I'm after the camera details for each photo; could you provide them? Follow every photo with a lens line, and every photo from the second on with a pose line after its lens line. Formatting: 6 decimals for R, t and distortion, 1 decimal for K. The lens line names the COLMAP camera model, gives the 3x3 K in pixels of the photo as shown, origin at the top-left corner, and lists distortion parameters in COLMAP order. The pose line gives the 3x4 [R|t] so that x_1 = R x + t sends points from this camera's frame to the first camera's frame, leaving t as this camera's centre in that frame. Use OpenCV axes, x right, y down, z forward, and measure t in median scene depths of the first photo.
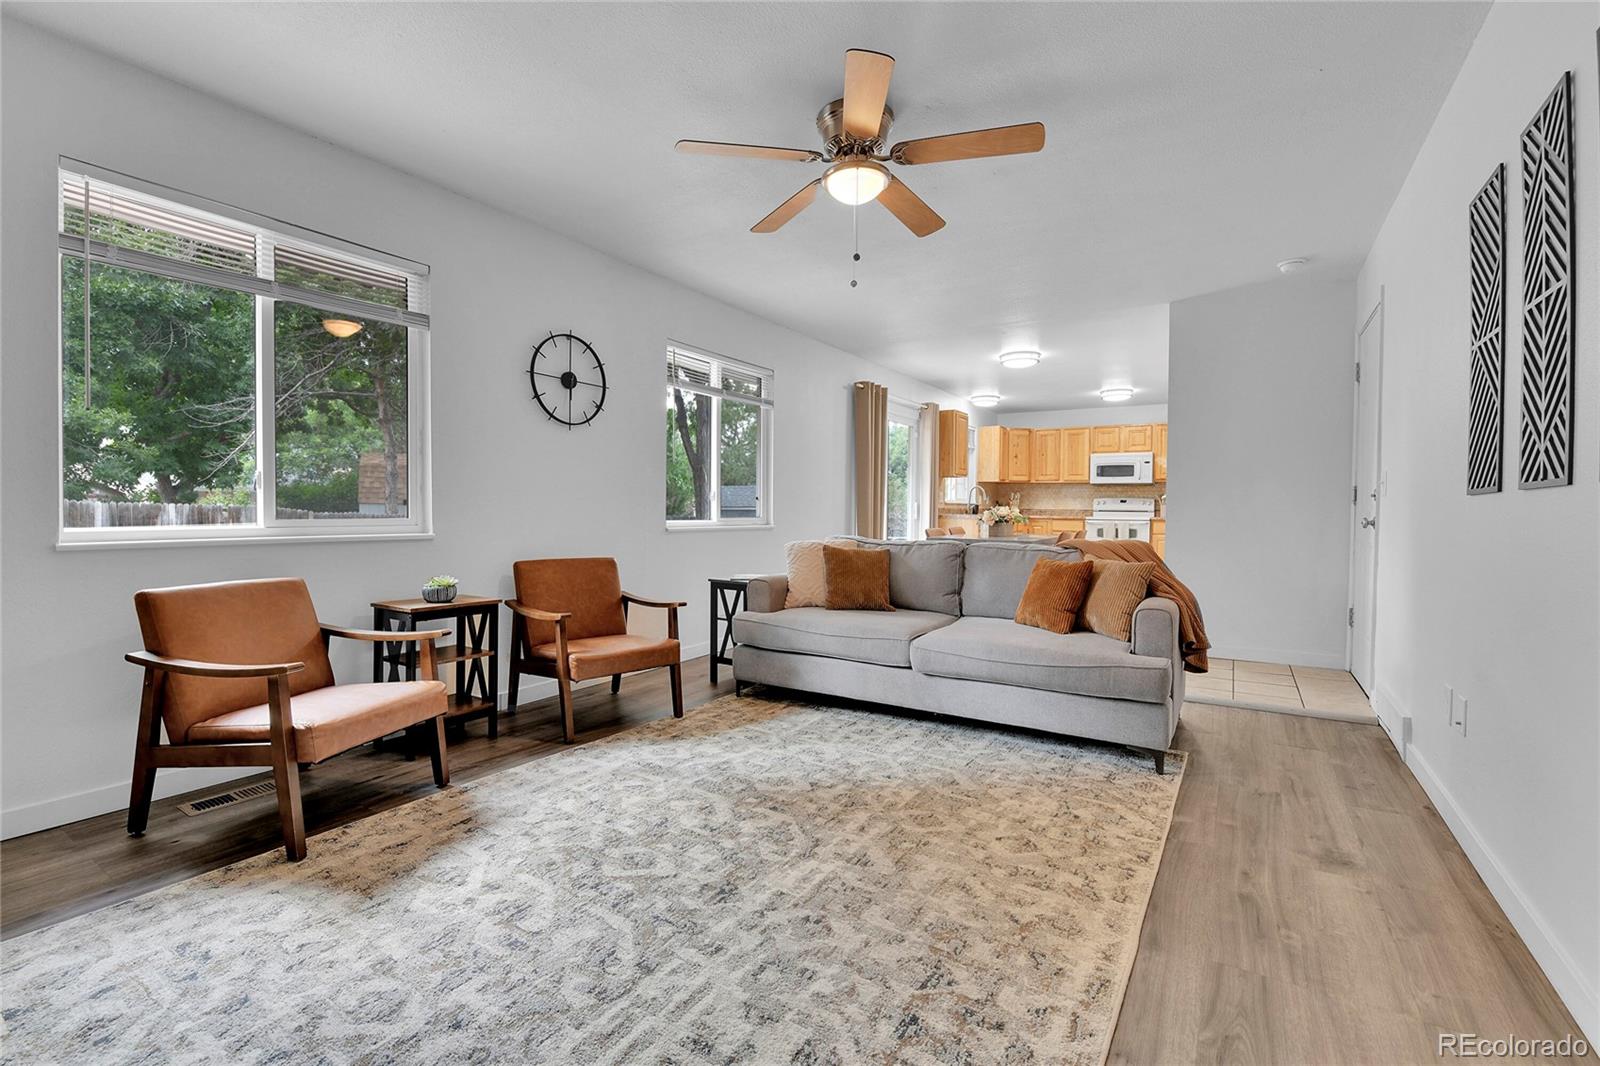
lens RADIAL K [[697.1, 0, 802.0], [0, 697.1, 519.9], [0, 0, 1]] dist [-0.001194, -0.010165]
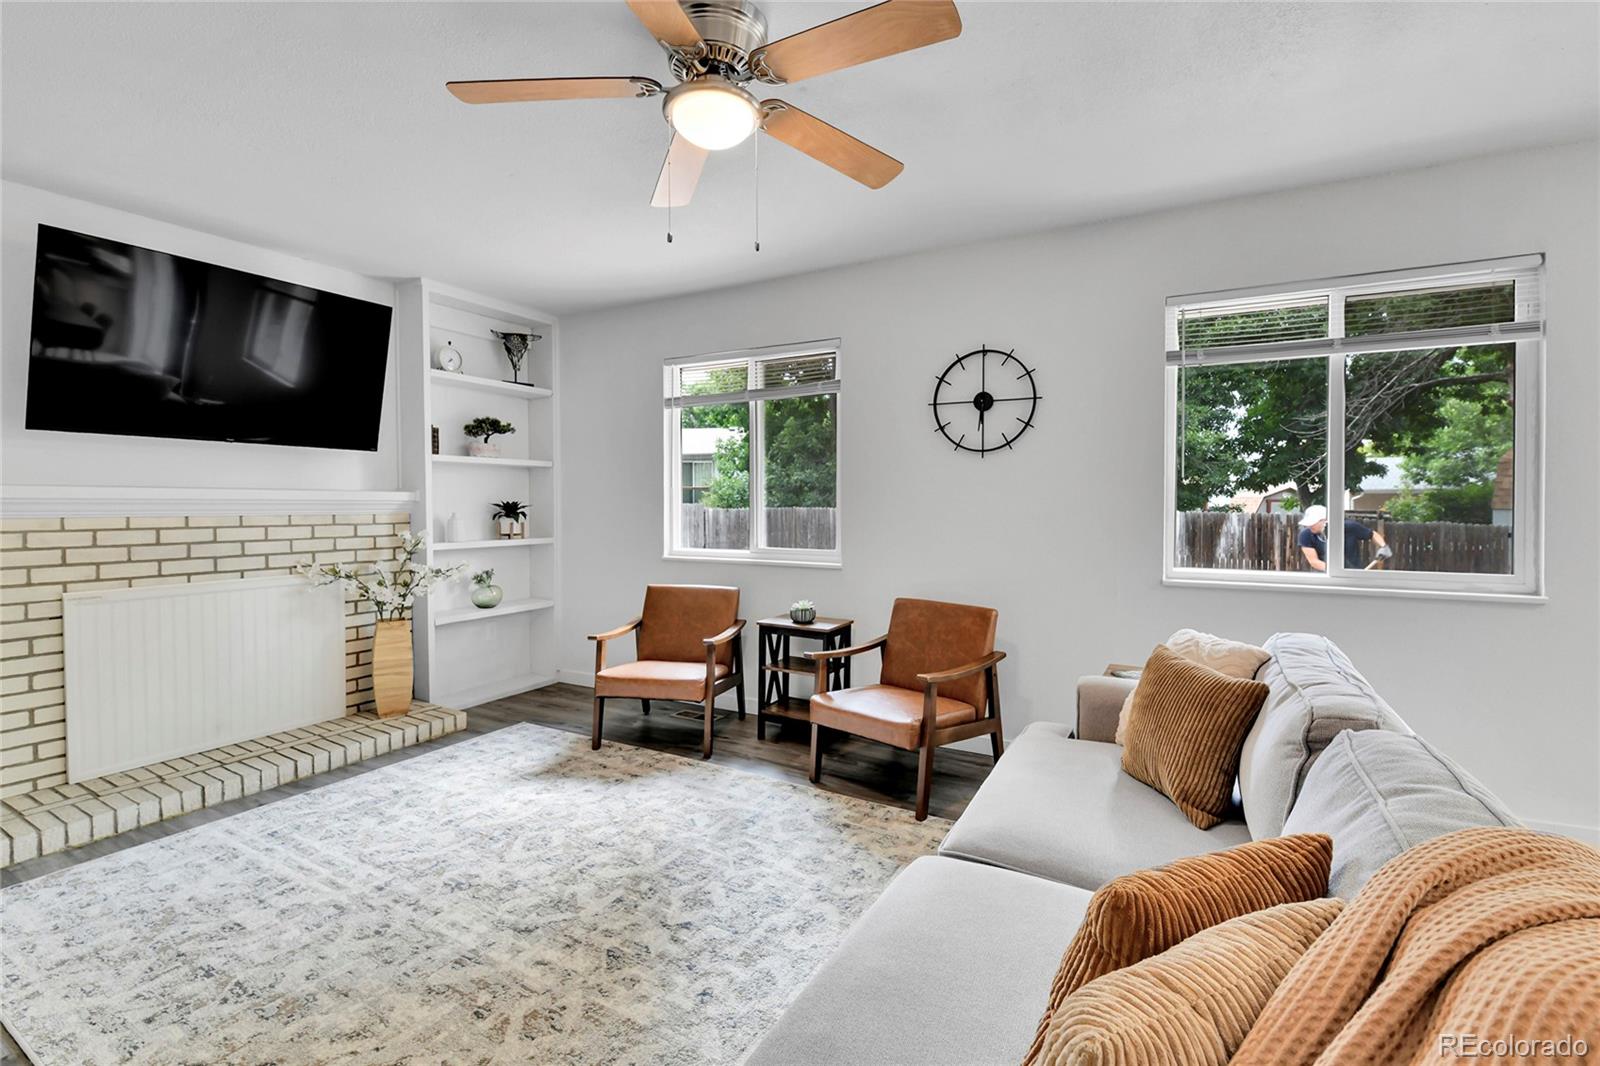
lens RADIAL K [[705.7, 0, 810.2], [0, 705.7, 512.2], [0, 0, 1]] dist [-0.000143, -0.009677]
pose [[0.057613, 0.006462, -0.998318, 0.839981], [-0.013415, 0.999894, 0.005698, -0.095748], [0.998249, 0.013064, 0.057694, 1.123594]]
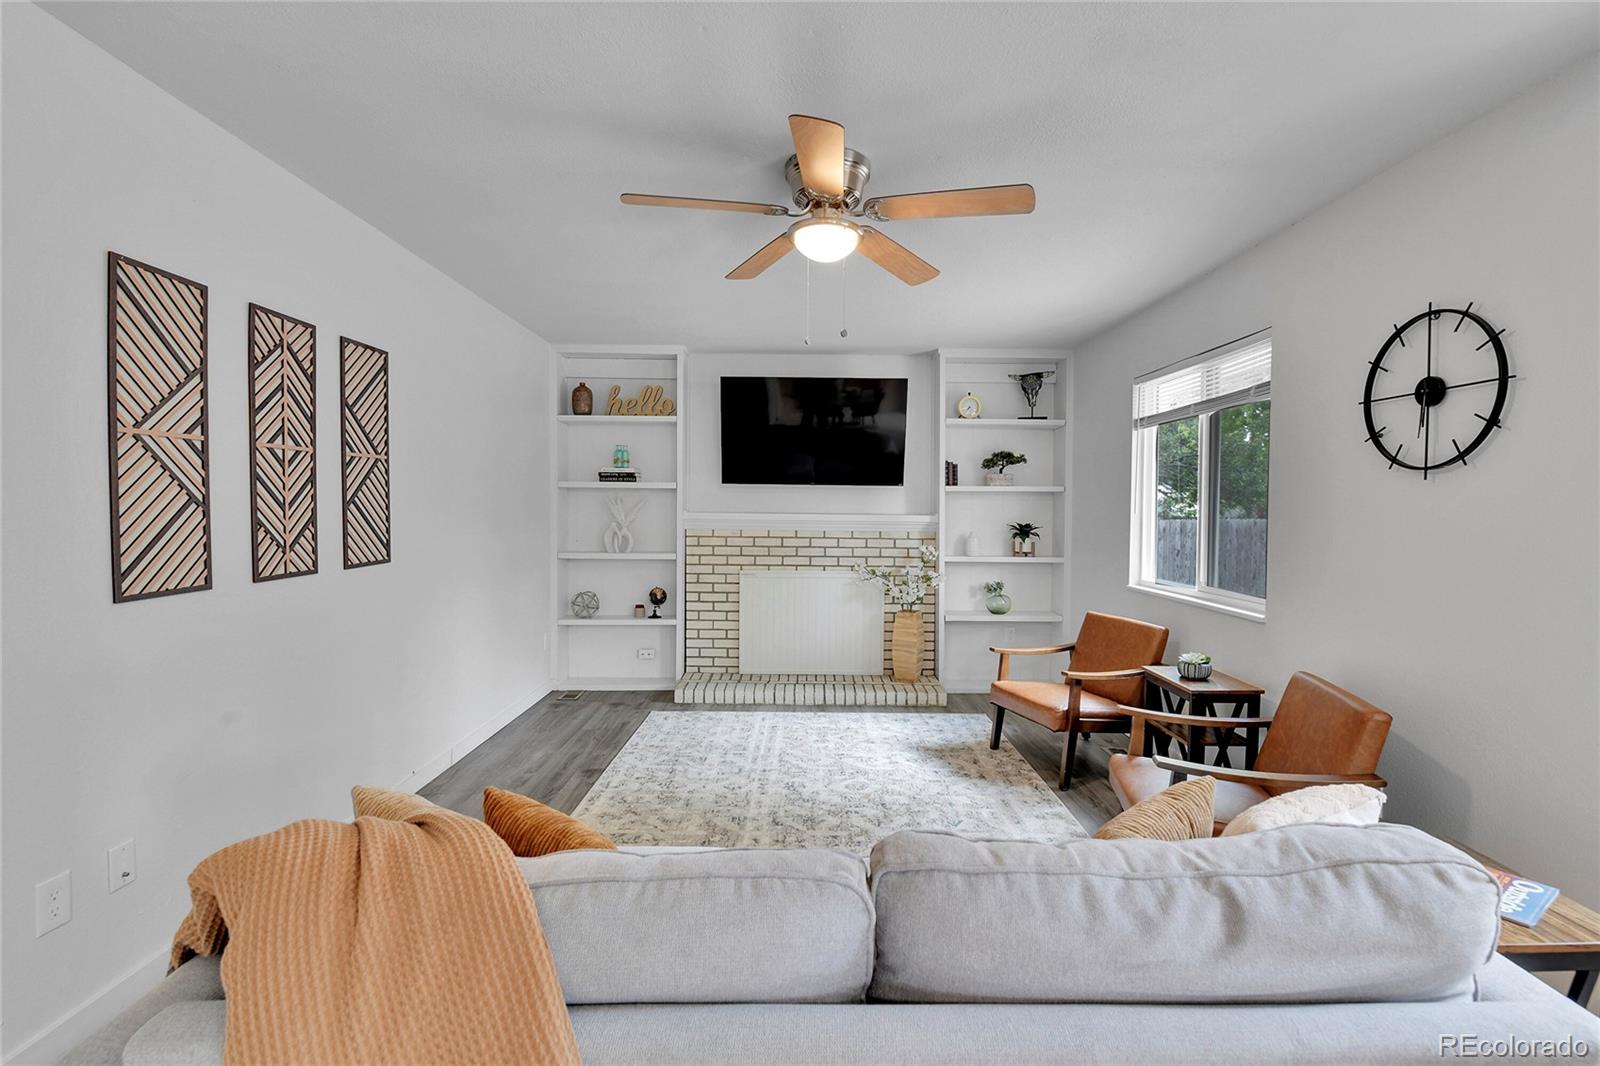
lens RADIAL K [[705.9, 0, 802.6], [0, 705.9, 525.5], [0, 0, 1]] dist [-0.001094, -0.010633]
pose [[-0.847852, -0.000305, -0.530232, 0.615361], [-0.021682, 0.999183, 0.034095, -0.153579], [0.529789, 0.040404, -0.847167, 1.869371]]
